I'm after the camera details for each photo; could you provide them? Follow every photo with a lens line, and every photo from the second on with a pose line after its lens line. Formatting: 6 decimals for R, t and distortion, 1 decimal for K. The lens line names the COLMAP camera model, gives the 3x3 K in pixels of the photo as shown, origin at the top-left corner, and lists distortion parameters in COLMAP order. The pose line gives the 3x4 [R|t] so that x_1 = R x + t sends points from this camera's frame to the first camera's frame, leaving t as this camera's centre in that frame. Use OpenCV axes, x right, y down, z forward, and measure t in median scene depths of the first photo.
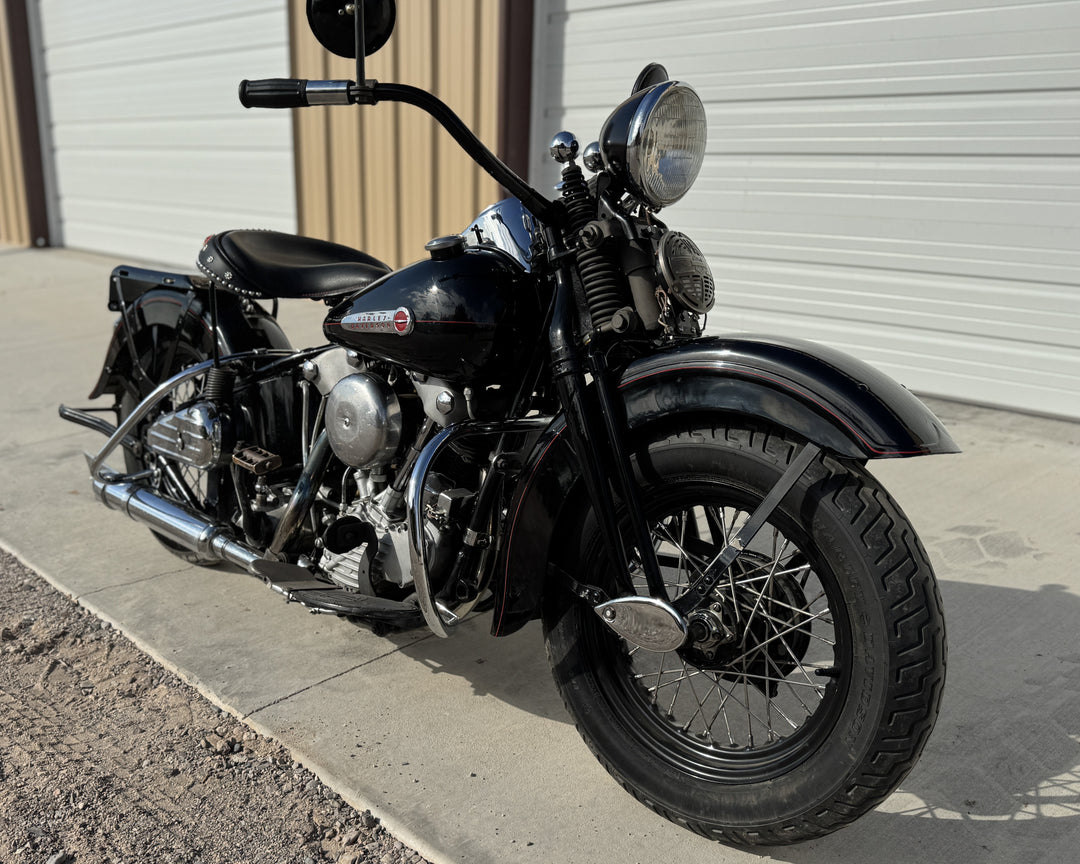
lens RADIAL K [[994.5, 0, 488.0], [0, 994.5, 481.4], [0, 0, 1]] dist [0.106743, -0.181442]
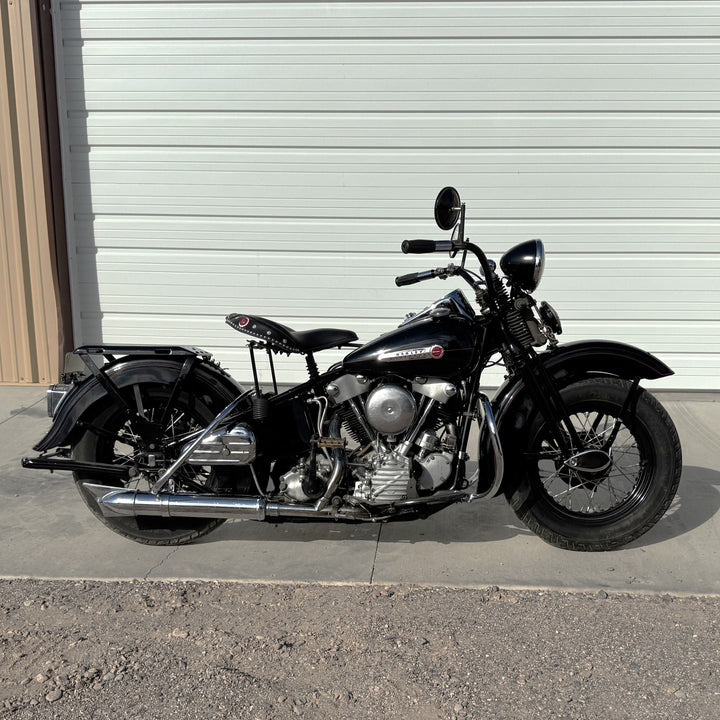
lens RADIAL K [[861.5, 0, 361.0], [0, 861.5, 444.2], [0, 0, 1]] dist [0.072463, -0.004636]
pose [[0.741393, -0.160312, 0.651641, -1.366190], [0.204670, 0.978799, 0.007937, -0.023240], [-0.639098, 0.127487, 0.758486, -0.199172]]
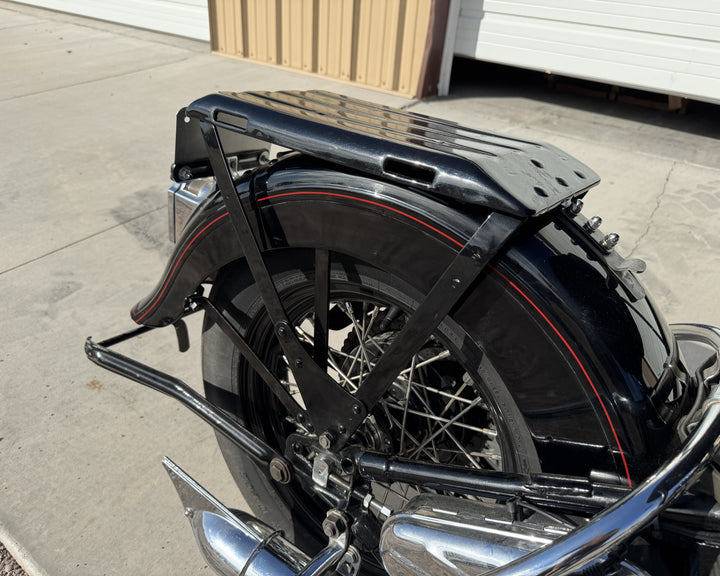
lens RADIAL K [[551.8, 0, 360.0], [0, 551.8, 288.0], [0, 0, 1]] dist [-0.001934, -0.002047]
pose [[0.985378, -0.048864, 0.163227, -0.531156], [0.006878, 0.968621, 0.248447, -0.296949], [-0.170246, -0.243692, 0.954794, 1.126692]]
